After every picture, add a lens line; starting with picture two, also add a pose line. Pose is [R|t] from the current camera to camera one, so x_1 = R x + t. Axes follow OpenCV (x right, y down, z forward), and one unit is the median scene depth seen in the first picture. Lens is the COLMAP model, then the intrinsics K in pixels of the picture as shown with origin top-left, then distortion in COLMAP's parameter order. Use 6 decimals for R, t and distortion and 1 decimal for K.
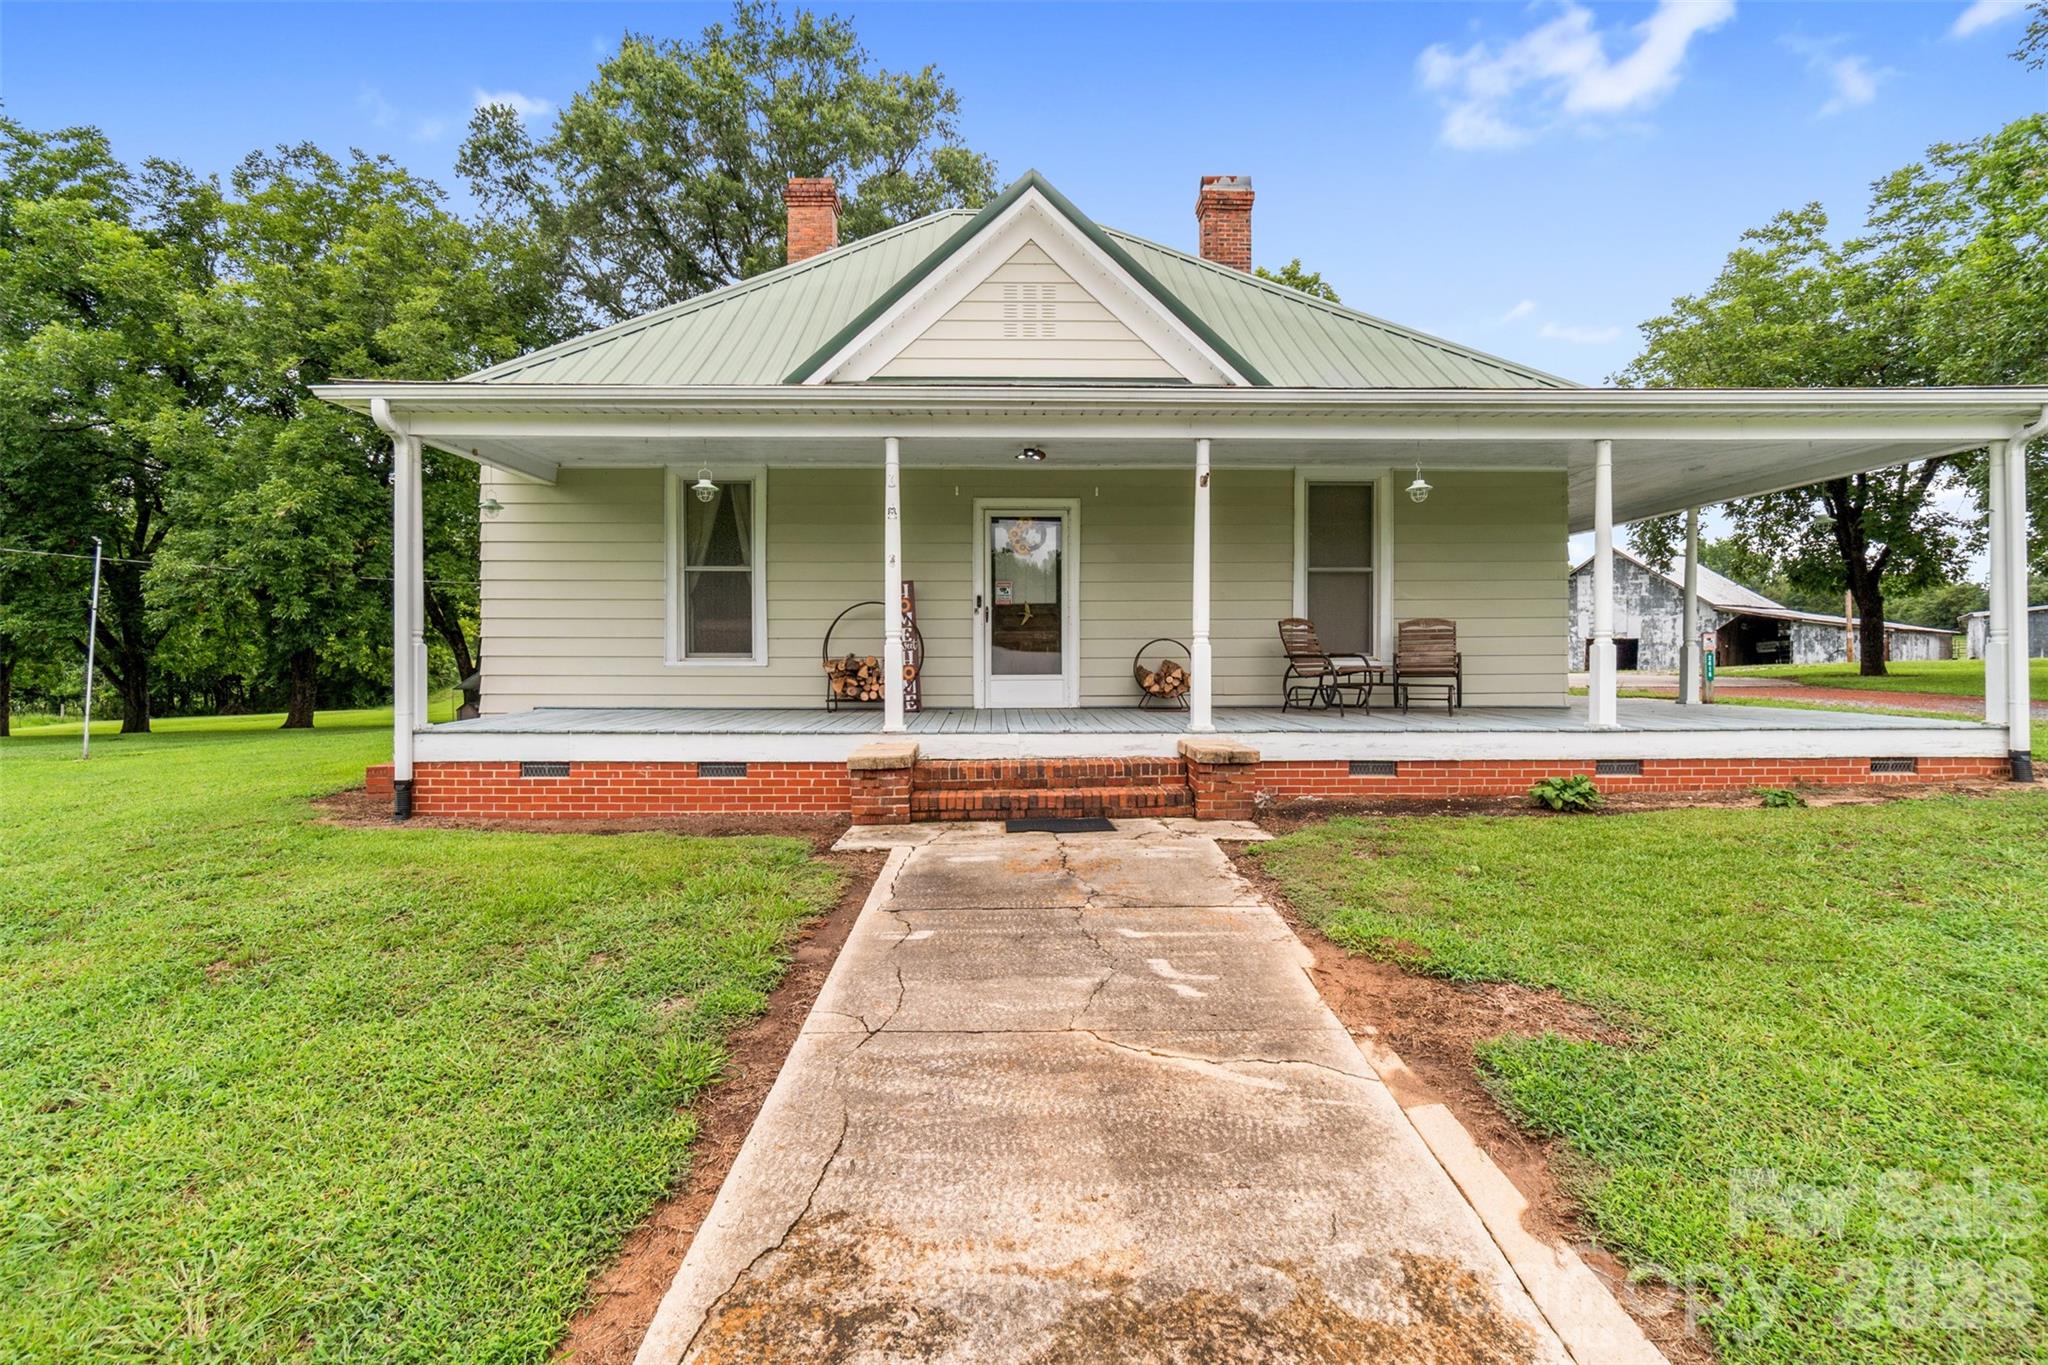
lens RADIAL K [[887.5, 0, 1042.0], [0, 887.5, 657.8], [0, 0, 1]] dist [0.000816, -0.001910]
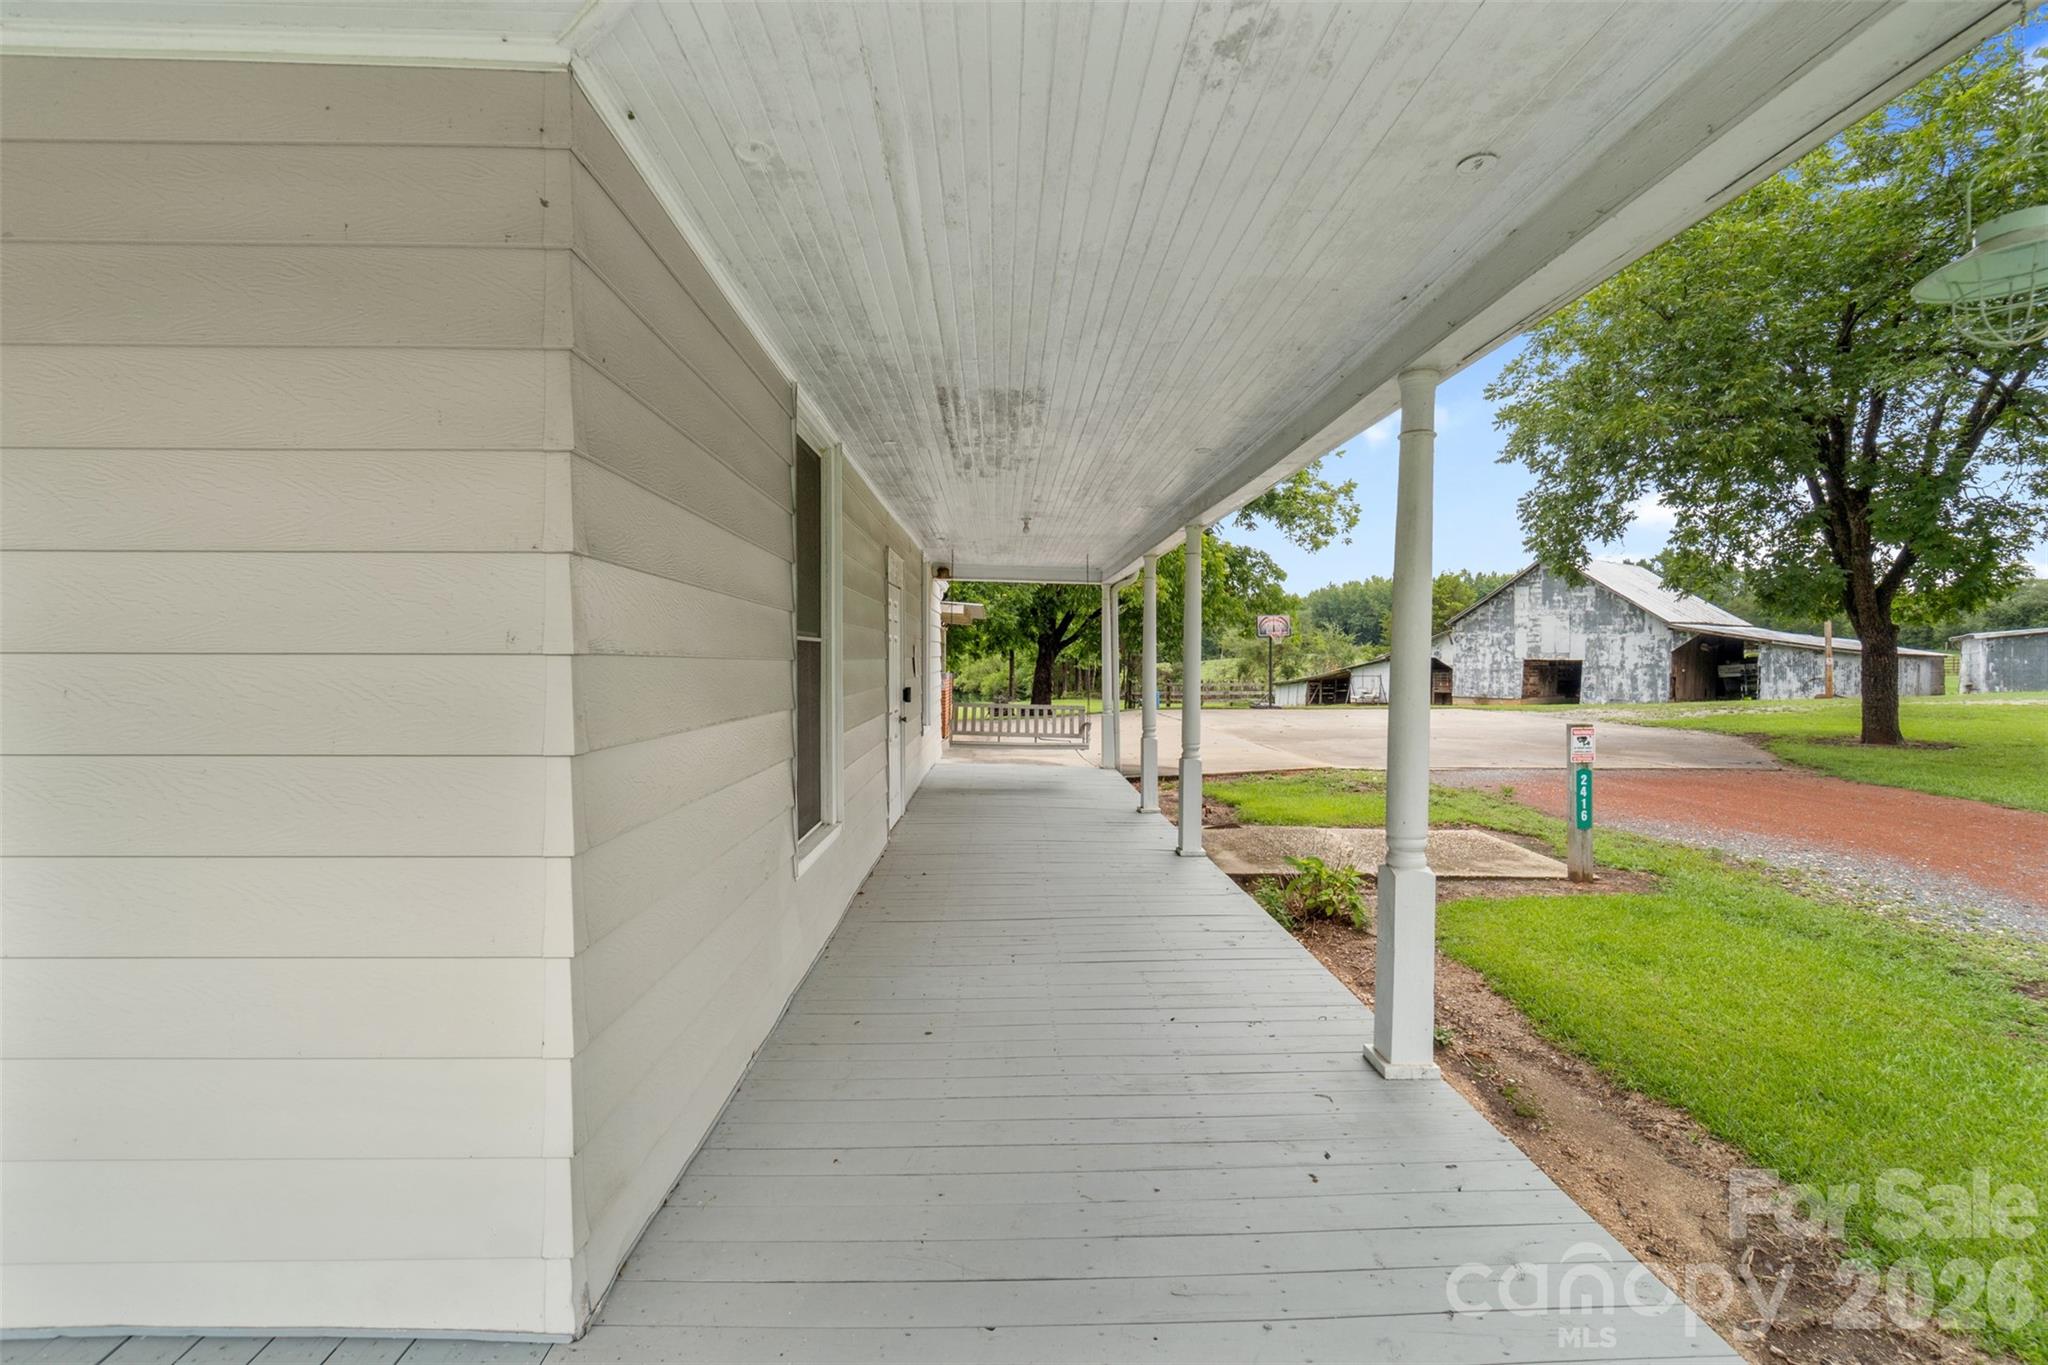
lens RADIAL K [[887.5, 0, 1019.7], [0, 887.5, 676.4], [0, 0, 1]] dist [0.000816, -0.001910]
pose [[0.999959, 0.004916, 0.007592, 0.275505], [-0.005016, 0.999901, 0.013123, -0.033917], [-0.007527, -0.013161, 0.999885, 0.328367]]
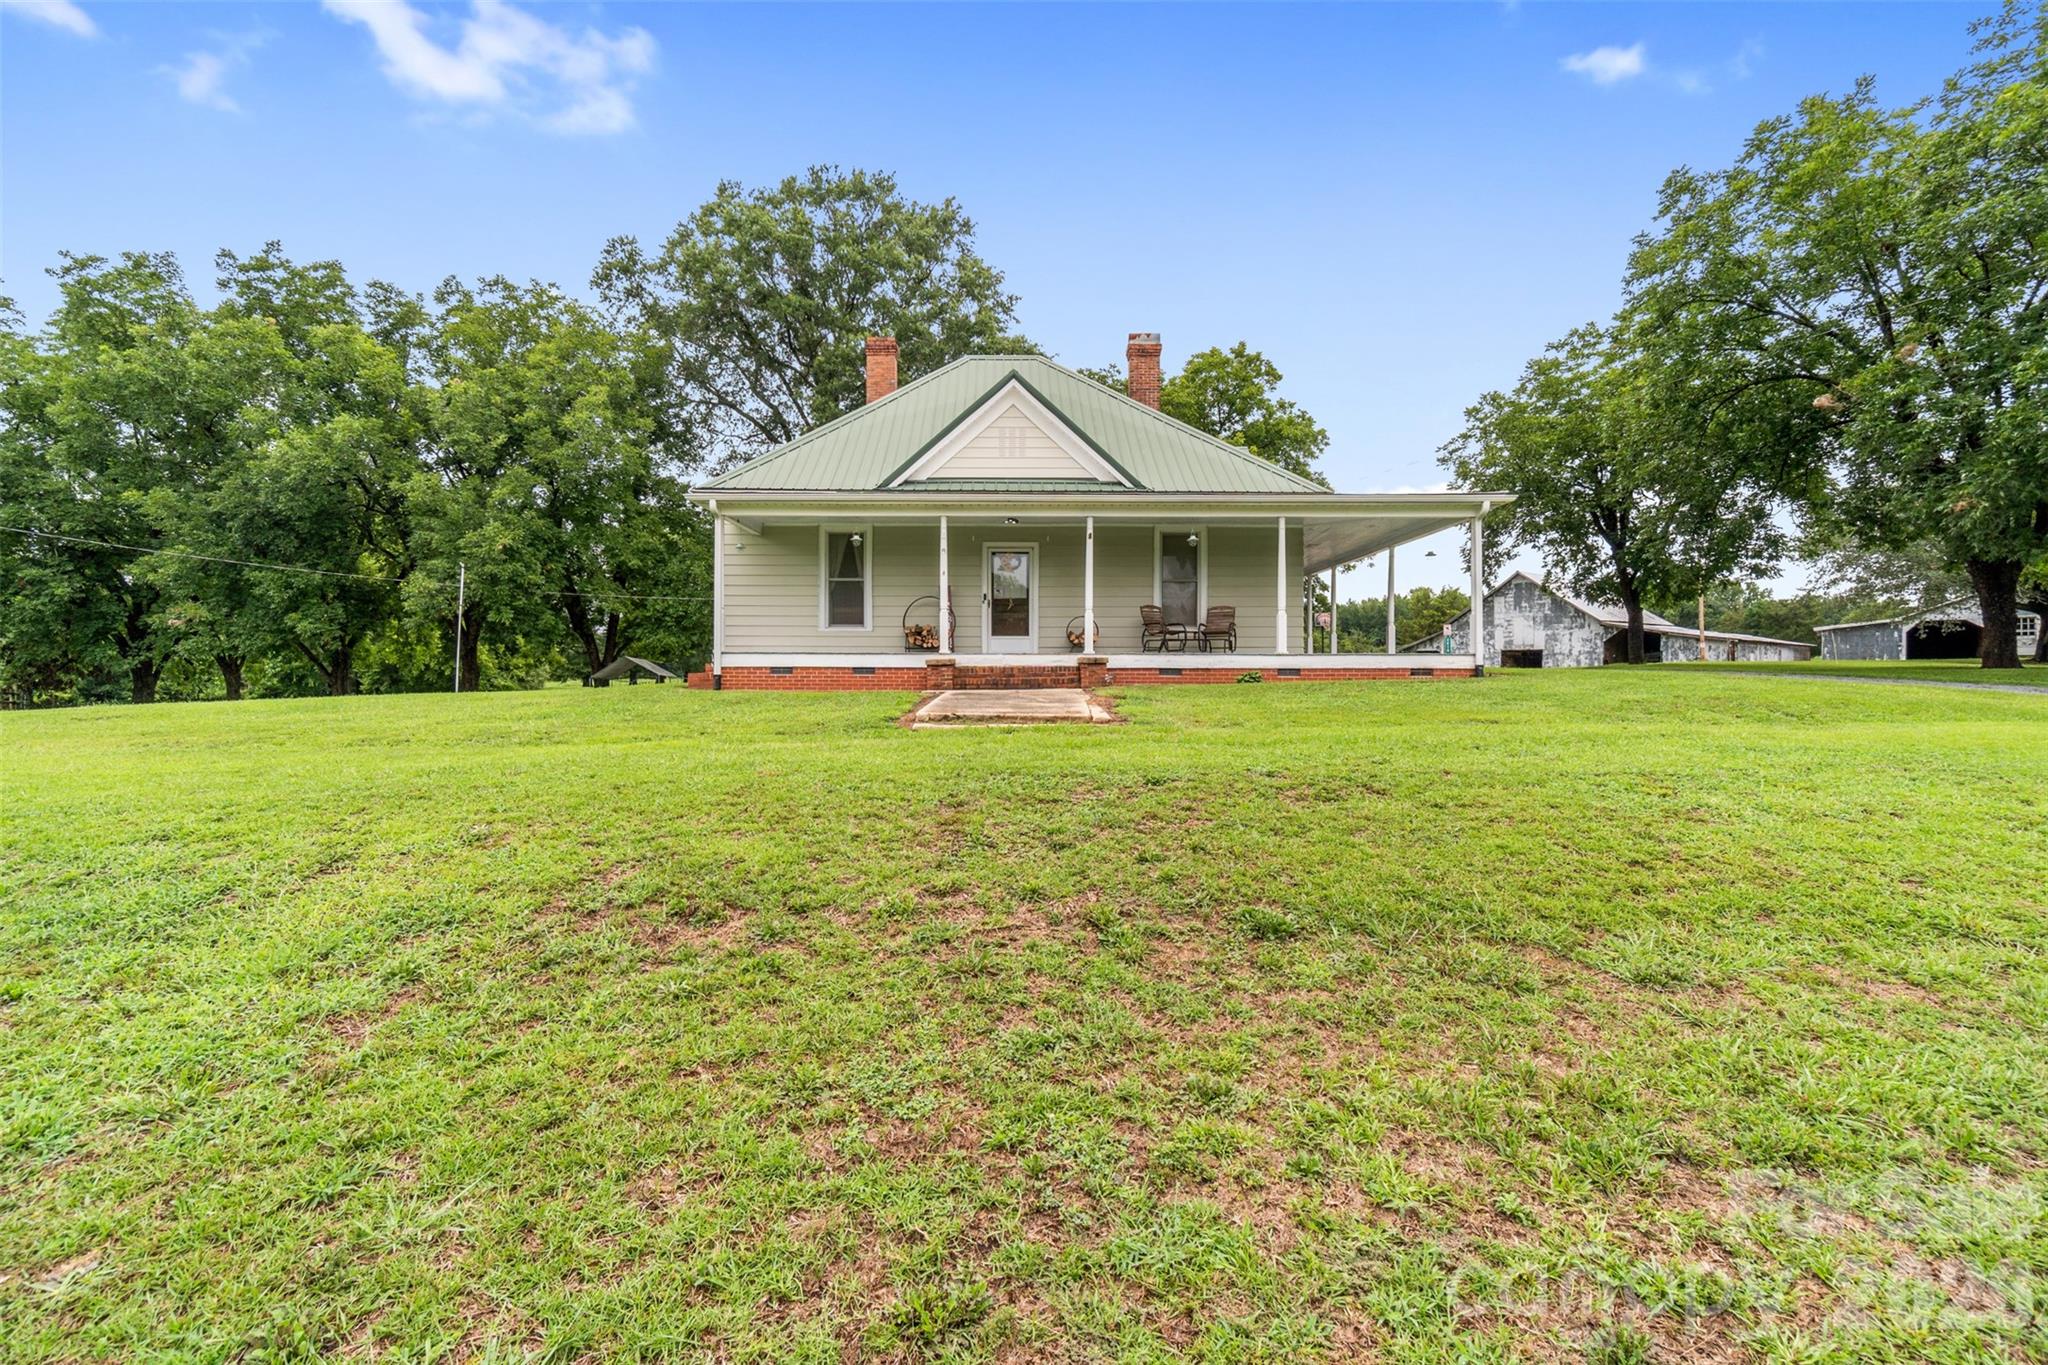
lens RADIAL K [[831.6, 0, 1033.0], [0, 831.6, 684.6], [0, 0, 1]] dist [-0.002814, 0.000226]
pose [[0.999814, 0.003215, -0.019039, 0.024861], [-0.003051, 0.999958, 0.008642, 0.040842], [0.019066, -0.008582, 0.999781, -0.292312]]
